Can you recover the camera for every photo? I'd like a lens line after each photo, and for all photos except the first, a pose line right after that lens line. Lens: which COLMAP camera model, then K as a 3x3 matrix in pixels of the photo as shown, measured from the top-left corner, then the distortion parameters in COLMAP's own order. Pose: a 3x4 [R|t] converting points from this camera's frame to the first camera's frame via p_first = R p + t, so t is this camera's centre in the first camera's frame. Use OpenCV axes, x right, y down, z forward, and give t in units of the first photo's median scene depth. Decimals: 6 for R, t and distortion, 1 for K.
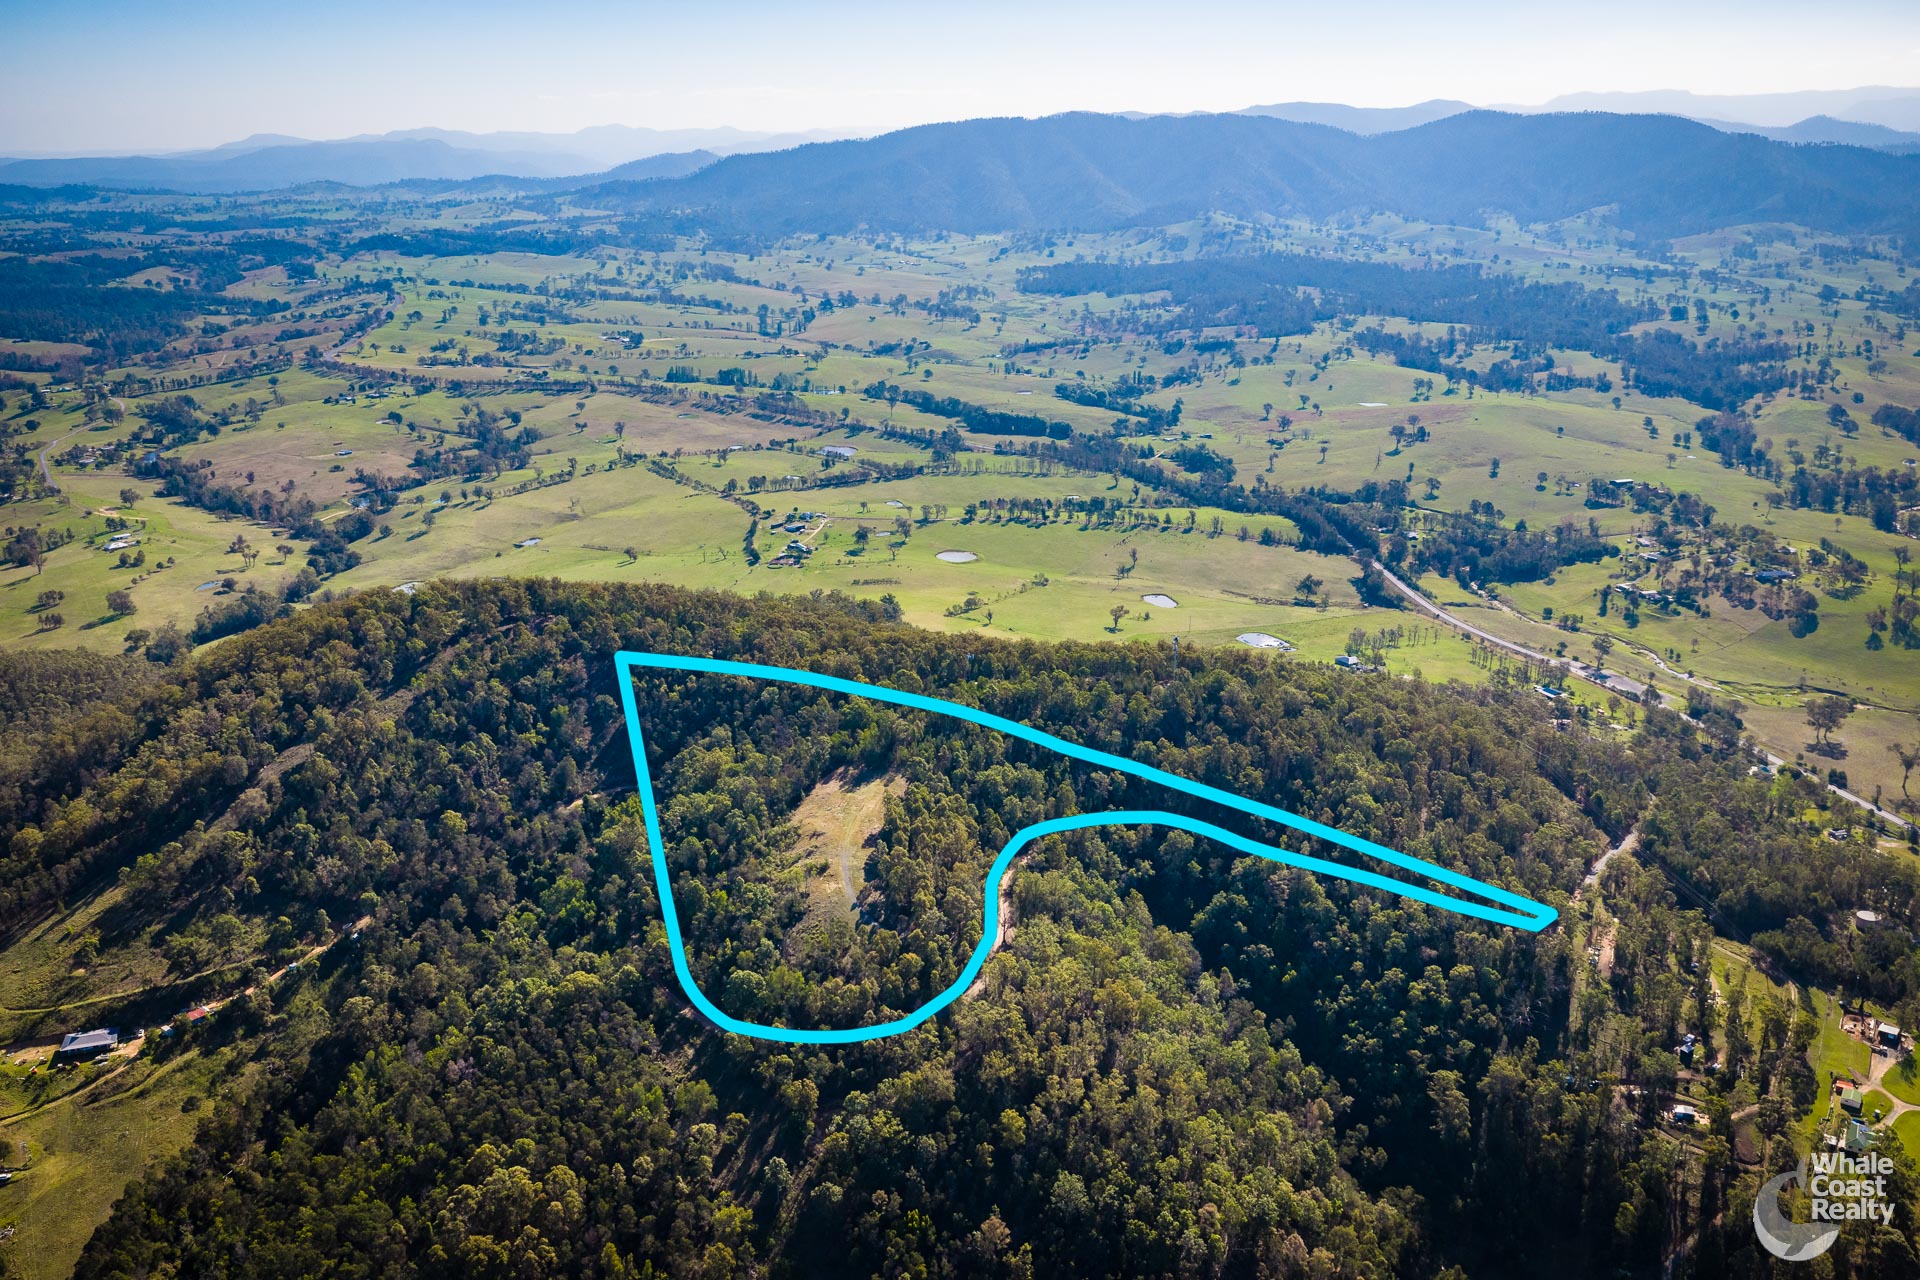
lens RADIAL K [[1591.0, 0, 964.3], [0, 1591.0, 646.7], [0, 0, 1]] dist [0.030596, -0.055454]
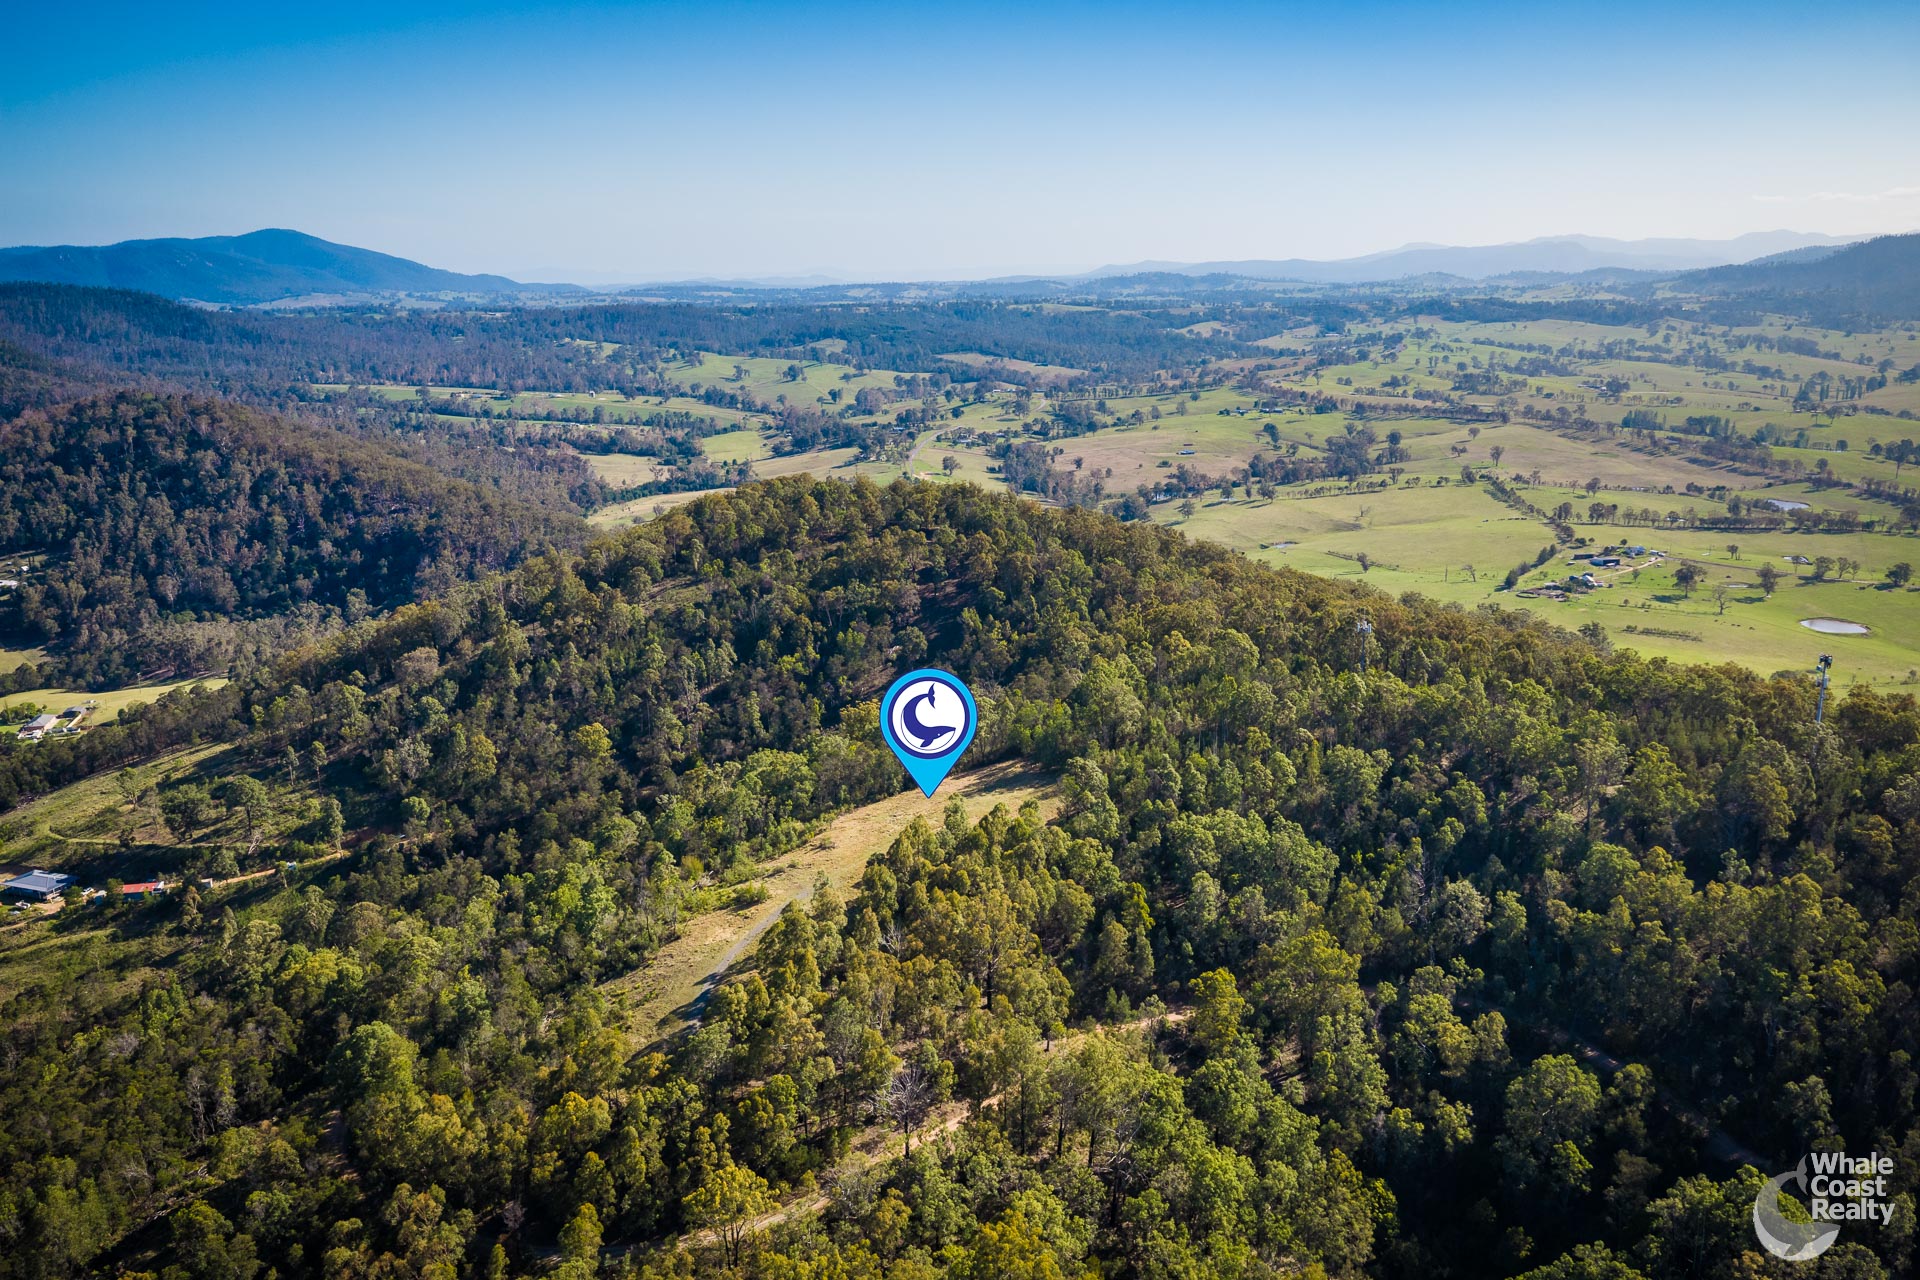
lens RADIAL K [[1582.6, 0, 963.4], [0, 1582.6, 644.9], [0, 0, 1]] dist [0.028646, -0.052732]
pose [[0.780086, 0.148607, -0.607768, 0.082677], [-0.189446, 0.981886, -0.003076, 0.014868], [0.596302, 0.117539, 0.794108, 0.197918]]
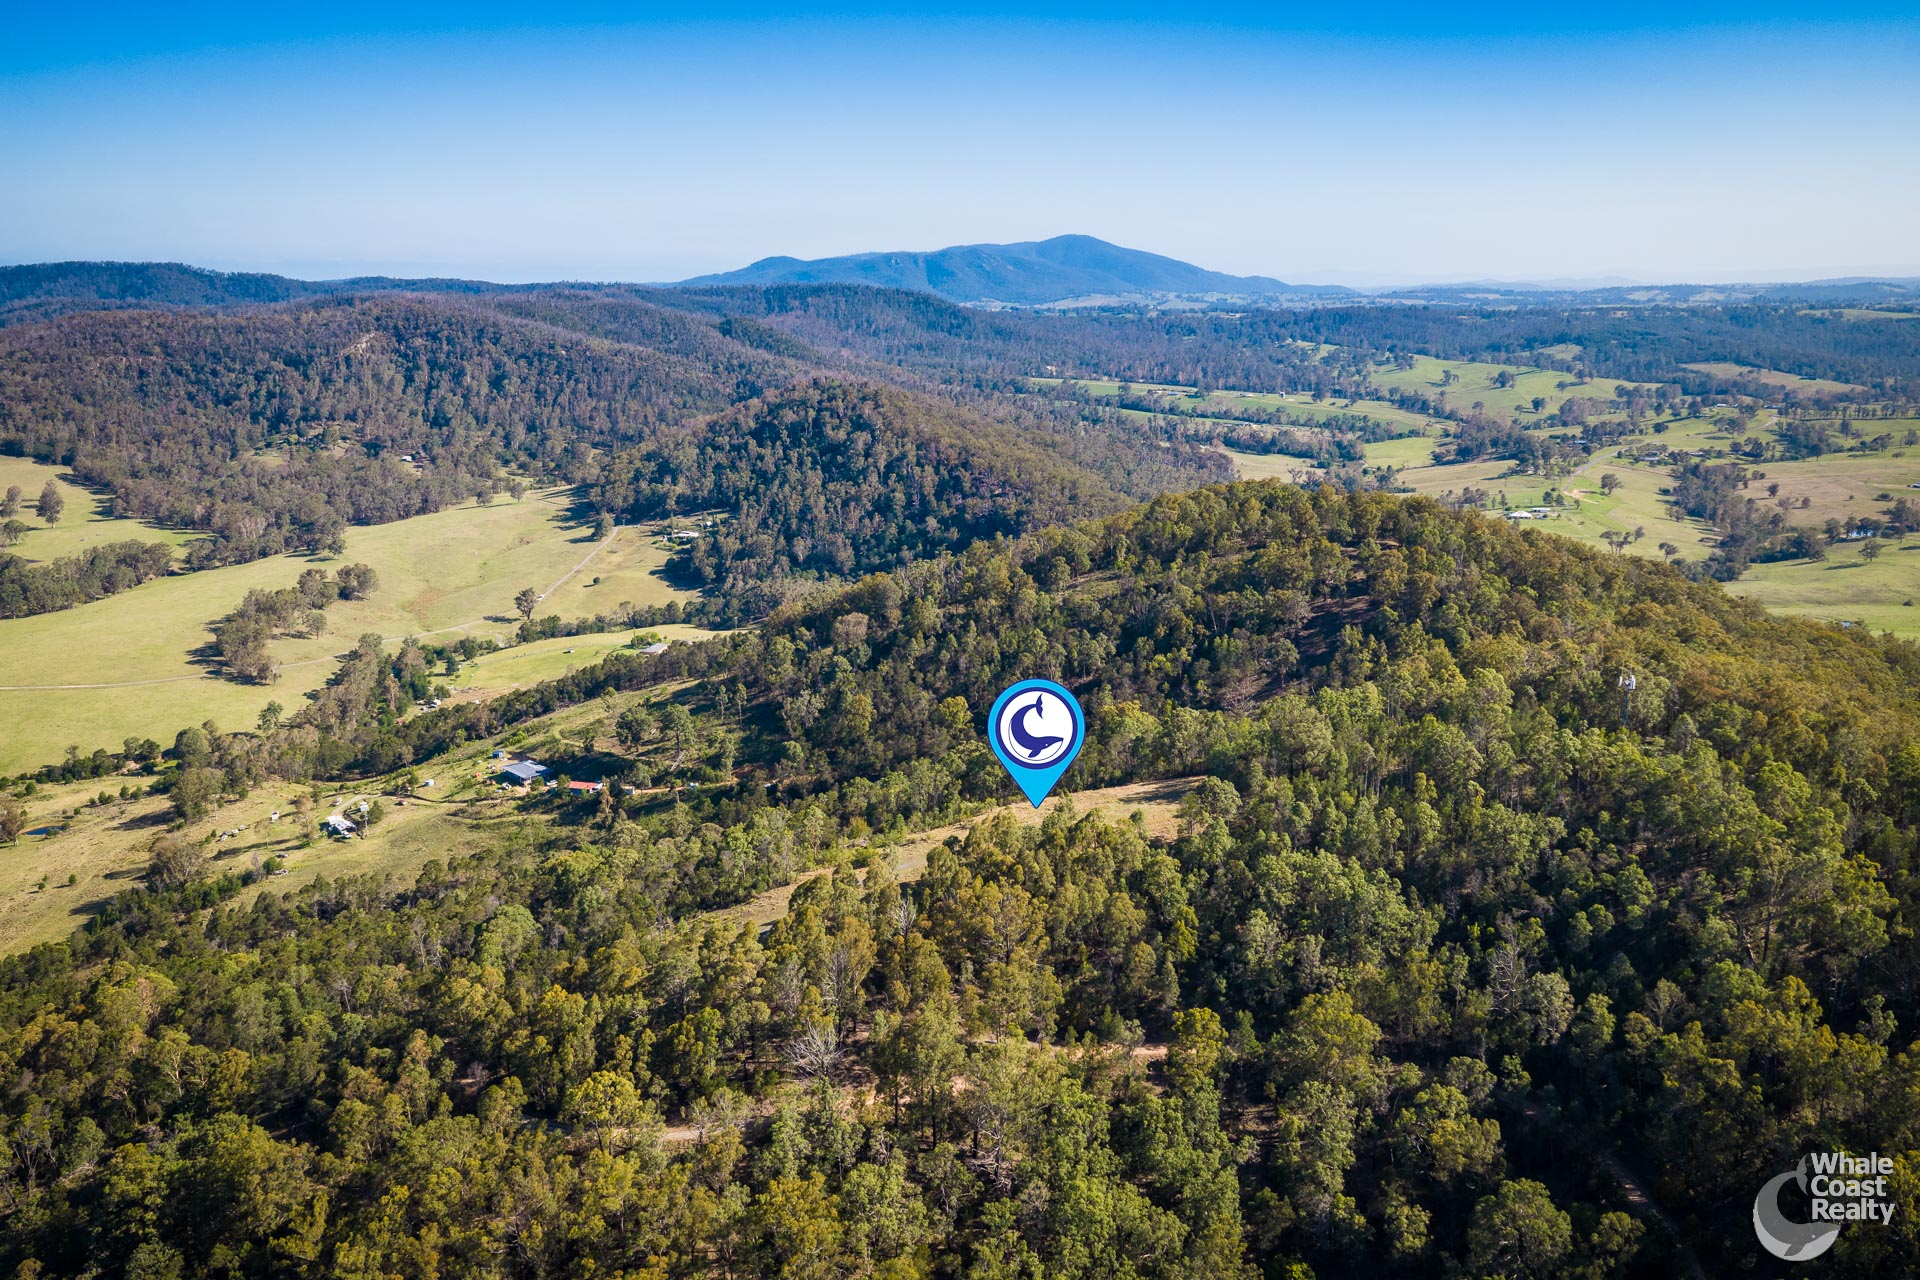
lens RADIAL K [[1582.6, 0, 963.4], [0, 1582.6, 644.9], [0, 0, 1]] dist [0.028646, -0.052732]
pose [[0.409215, 0.213244, -0.887169, 0.124323], [-0.272262, 0.956549, 0.104337, 0.000237], [0.870871, 0.198846, 0.449493, 0.243603]]
